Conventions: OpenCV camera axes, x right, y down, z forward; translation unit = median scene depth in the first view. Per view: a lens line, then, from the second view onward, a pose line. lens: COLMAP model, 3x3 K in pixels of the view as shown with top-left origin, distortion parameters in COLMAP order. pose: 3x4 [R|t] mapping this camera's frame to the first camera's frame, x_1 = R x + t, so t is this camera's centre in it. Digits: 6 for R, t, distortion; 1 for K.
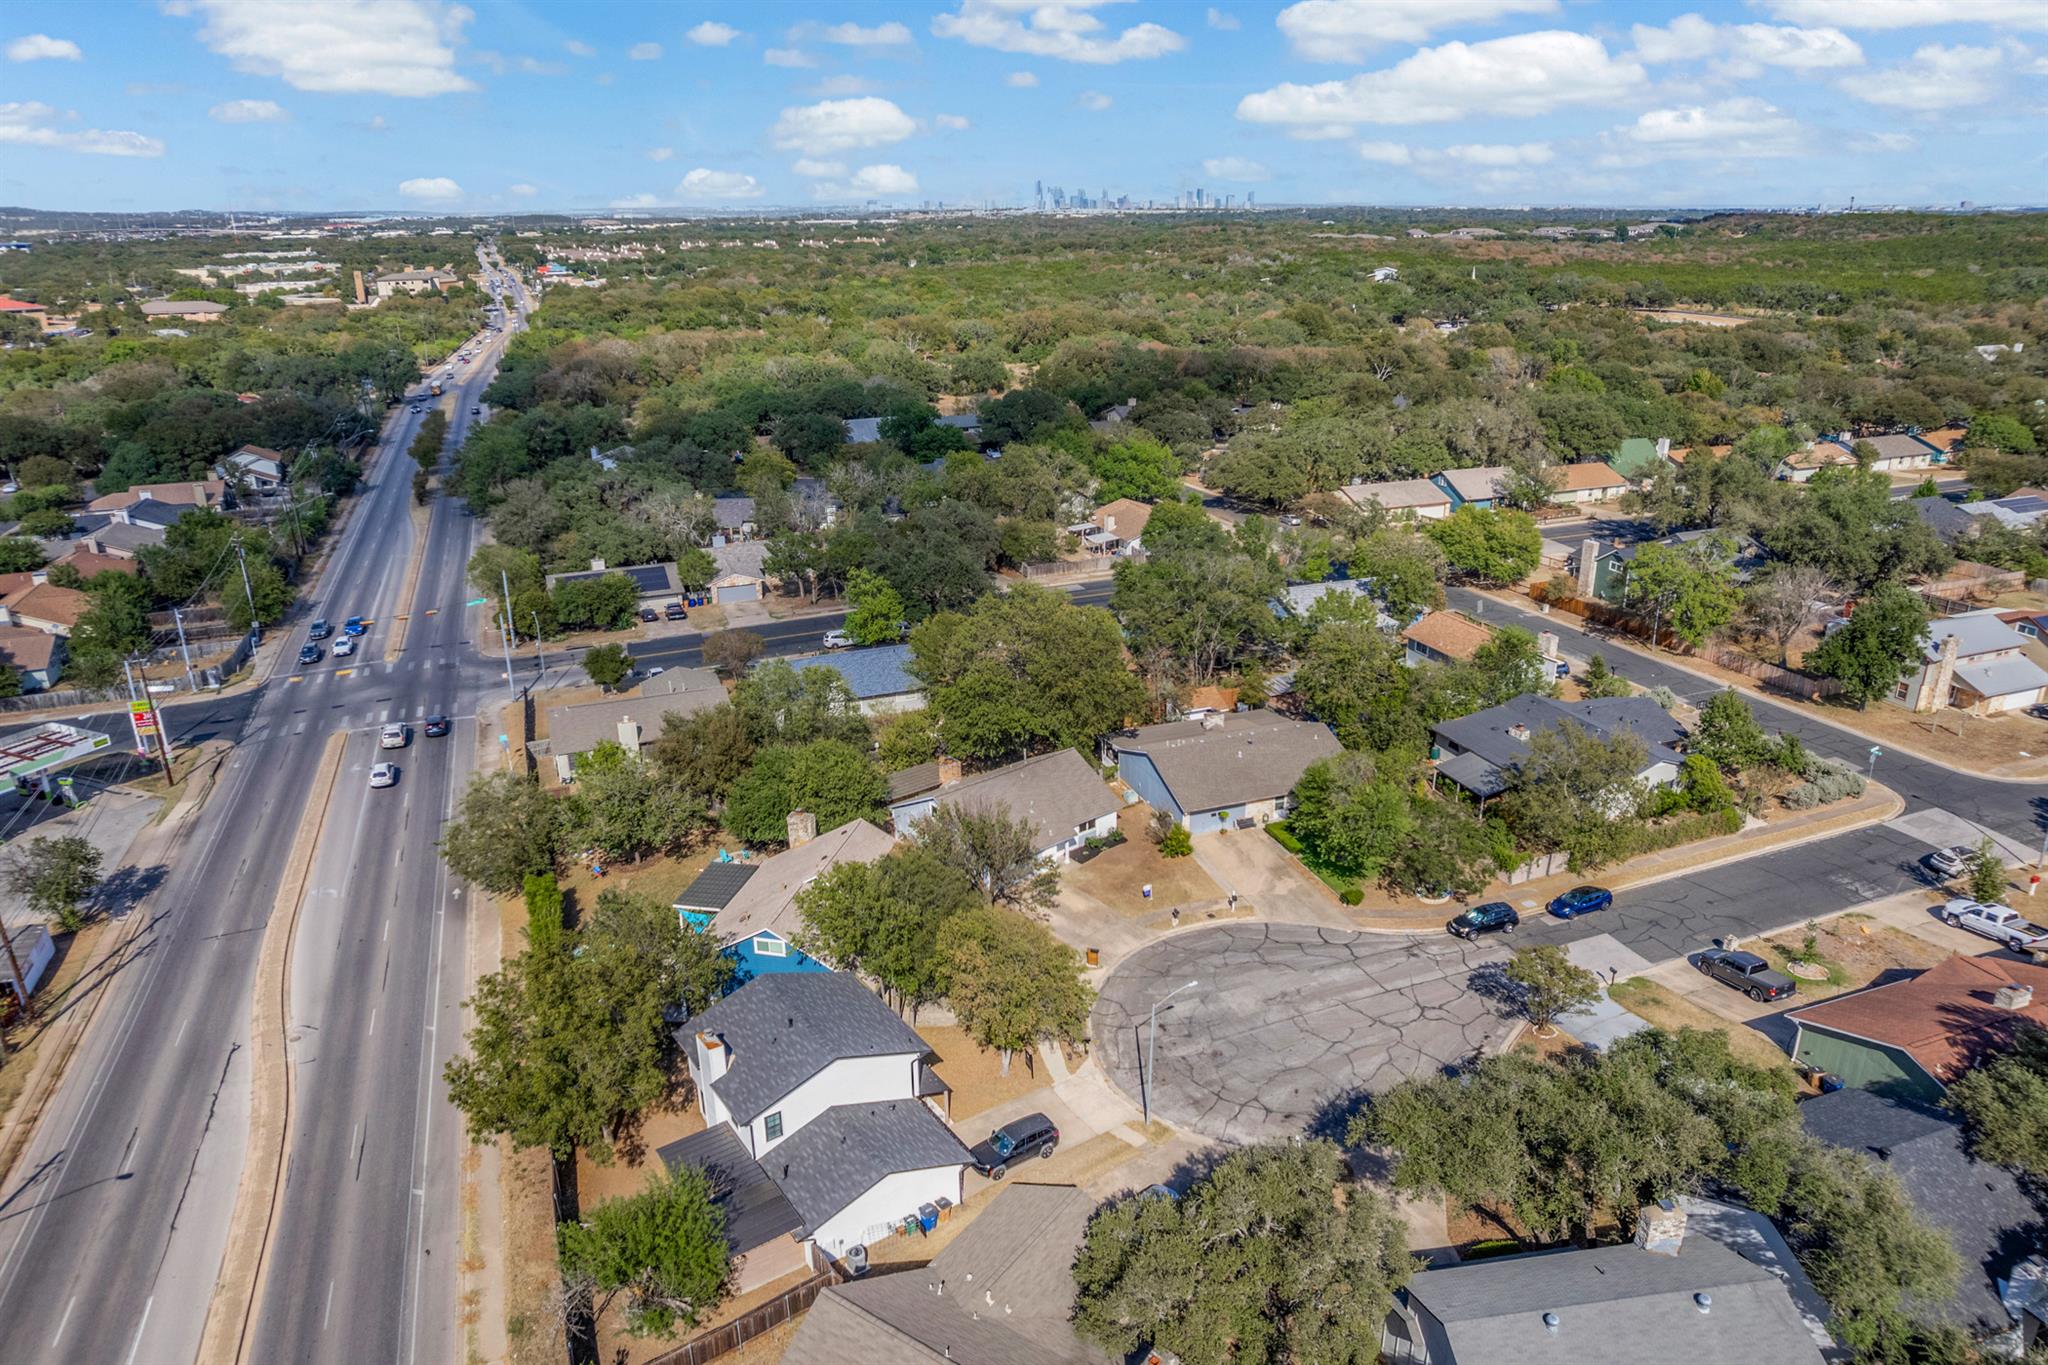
lens RADIAL K [[1296.3, 0, 1024.0], [0, 1296.3, 682.5], [0, 0, 1]] dist [-0.007012, -0.001692]
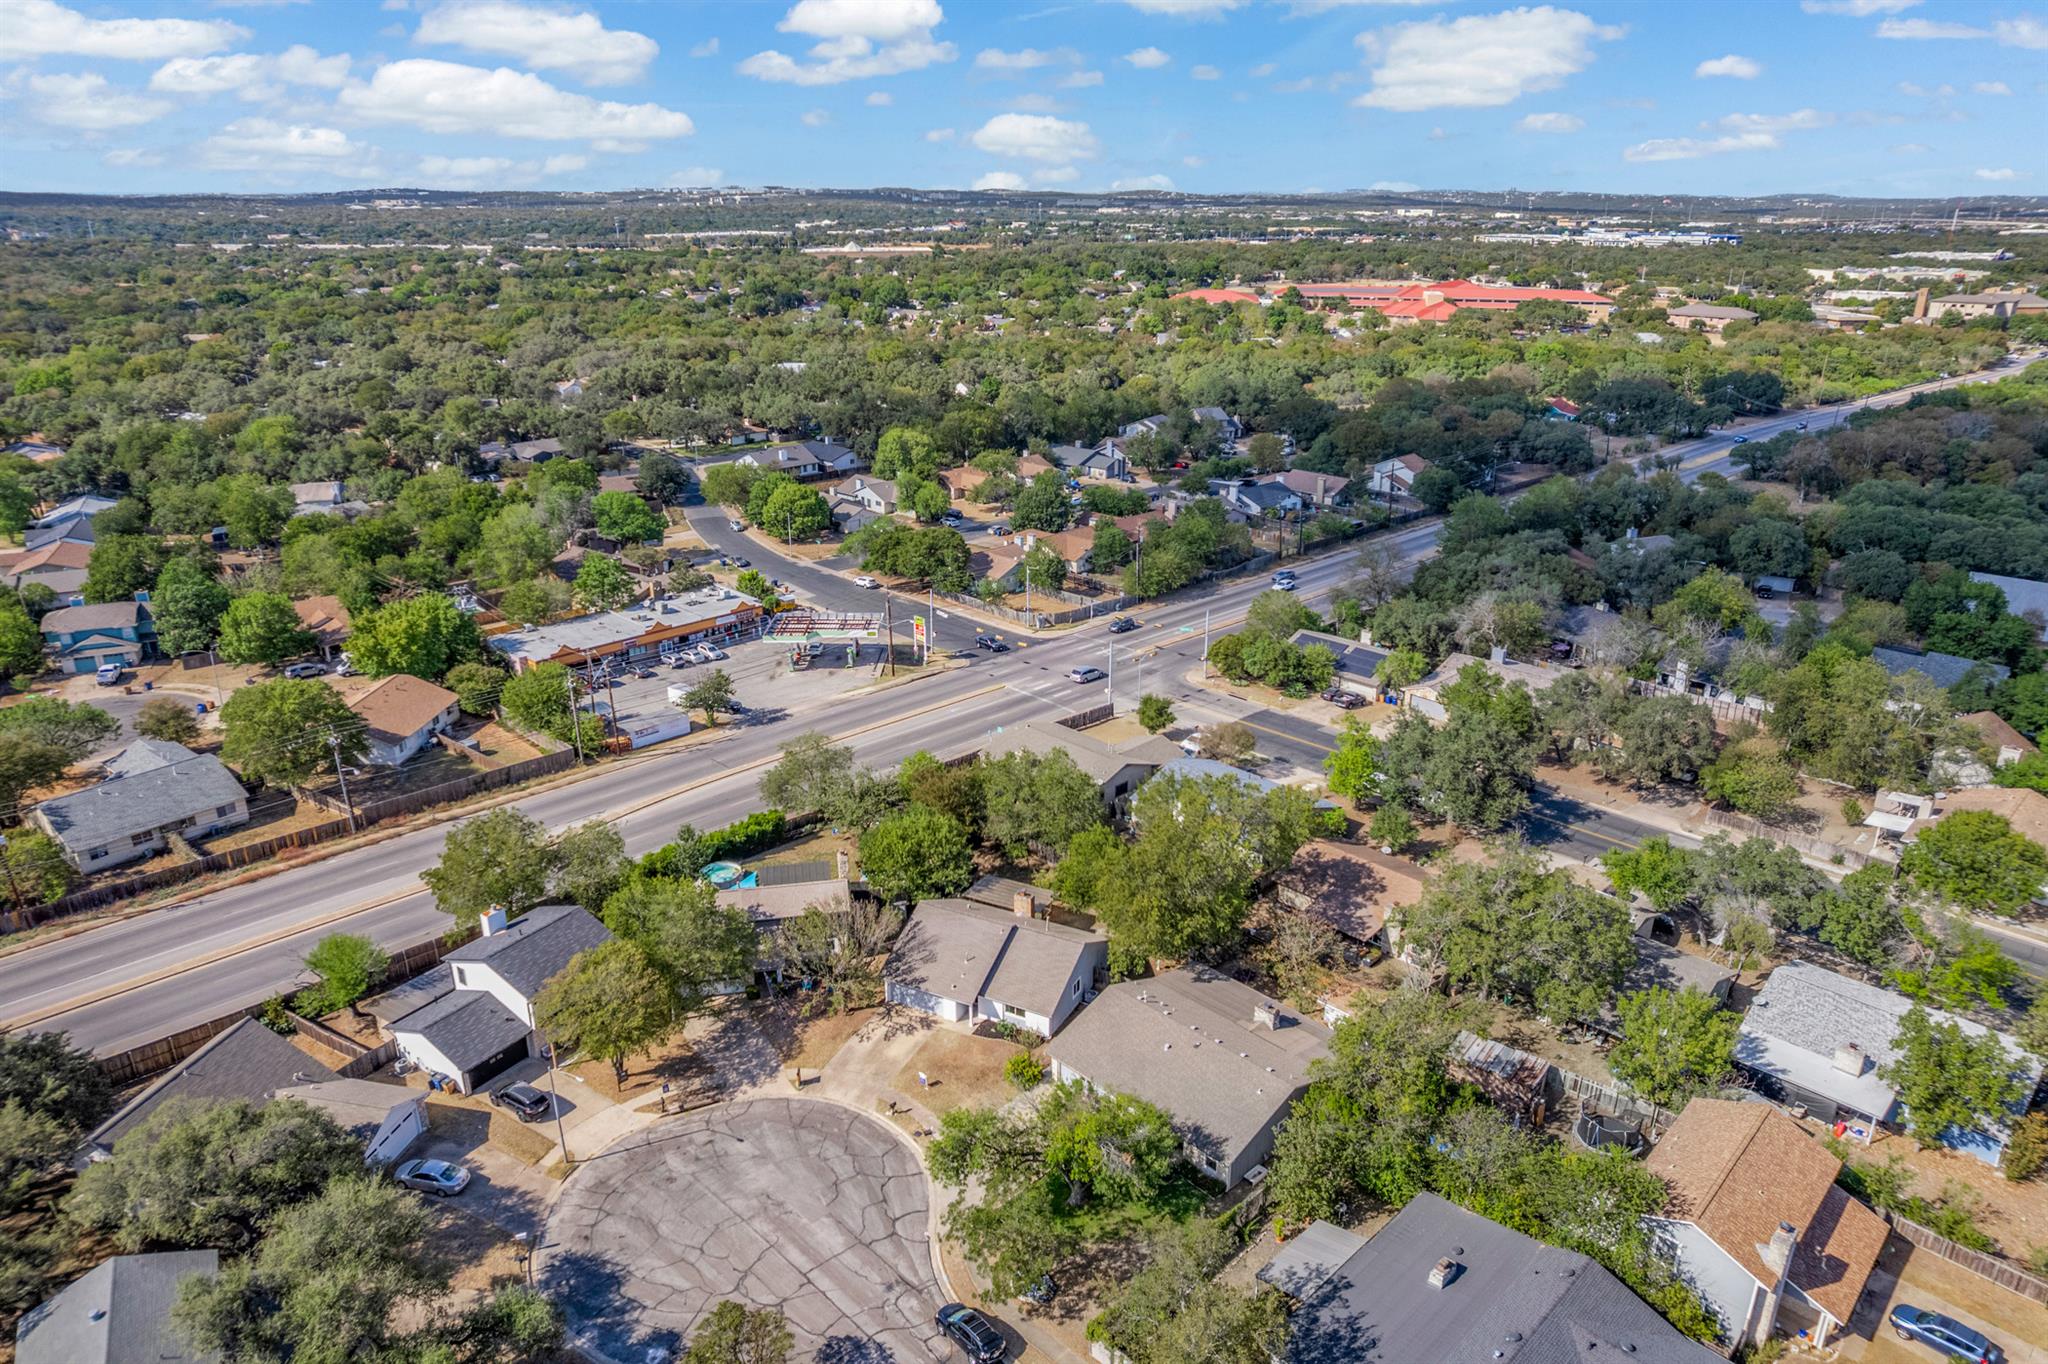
lens RADIAL K [[1296.3, 0, 1024.0], [0, 1296.3, 682.0], [0, 0, 1]] dist [-0.007012, -0.001692]
pose [[0.406236, 0.338187, -0.848883, 0.622623], [-0.328536, 0.920926, 0.209666, -0.255426], [0.852664, 0.193715, 0.485220, 0.372466]]
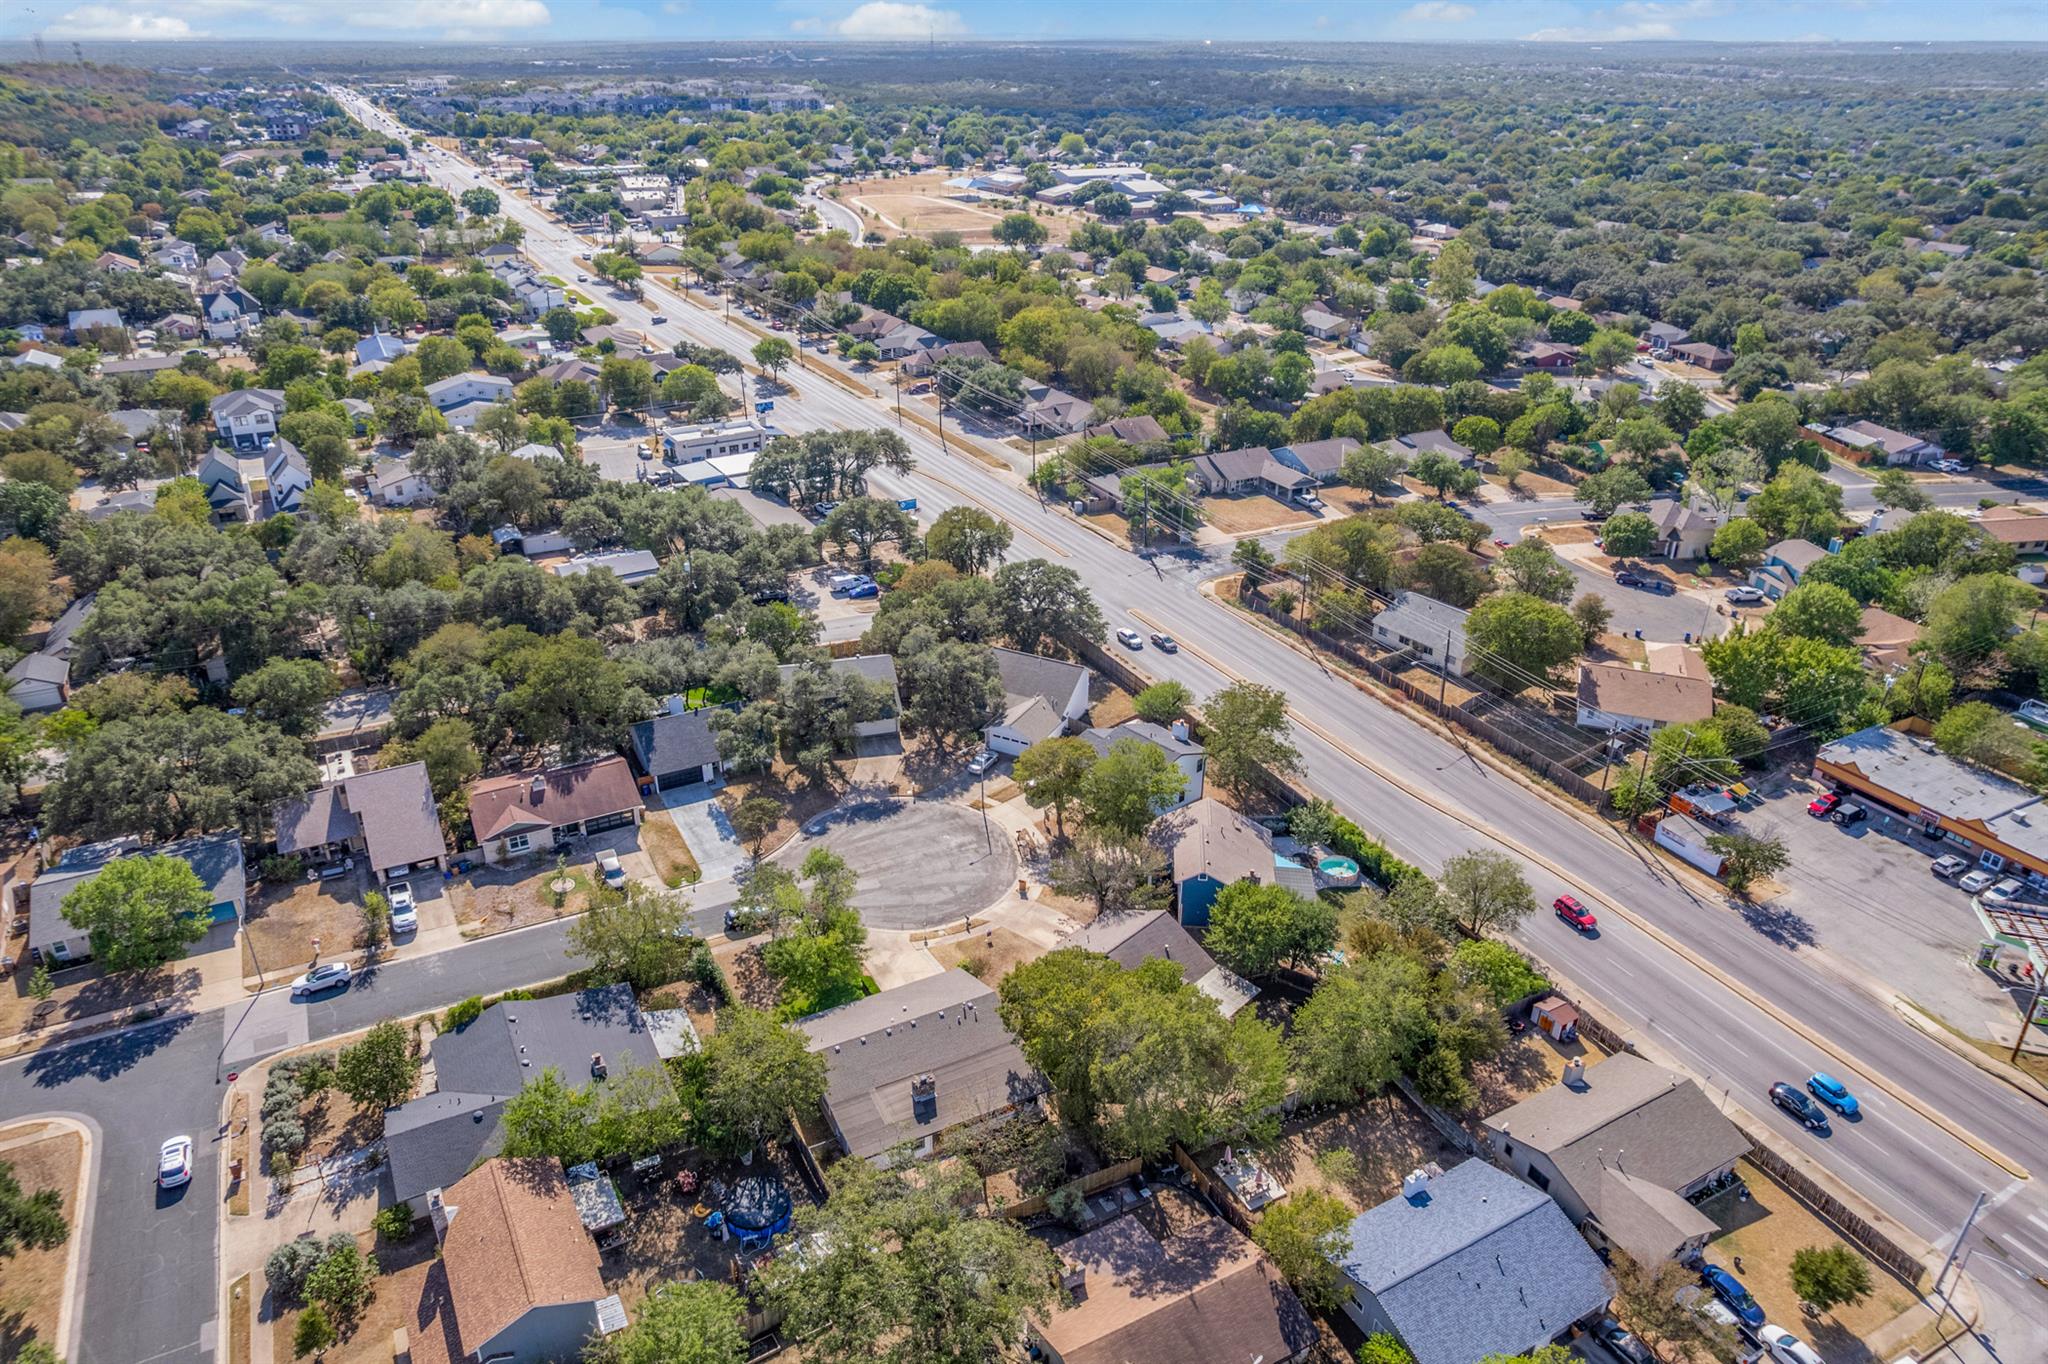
lens RADIAL K [[1296.3, 0, 1024.0], [0, 1296.3, 682.0], [0, 0, 1]] dist [-0.007012, -0.001692]
pose [[-0.992432, 0.069220, -0.101426, 0.129870], [-0.026656, 0.684839, 0.728207, -0.691643], [0.119867, 0.725399, -0.677811, 1.211508]]
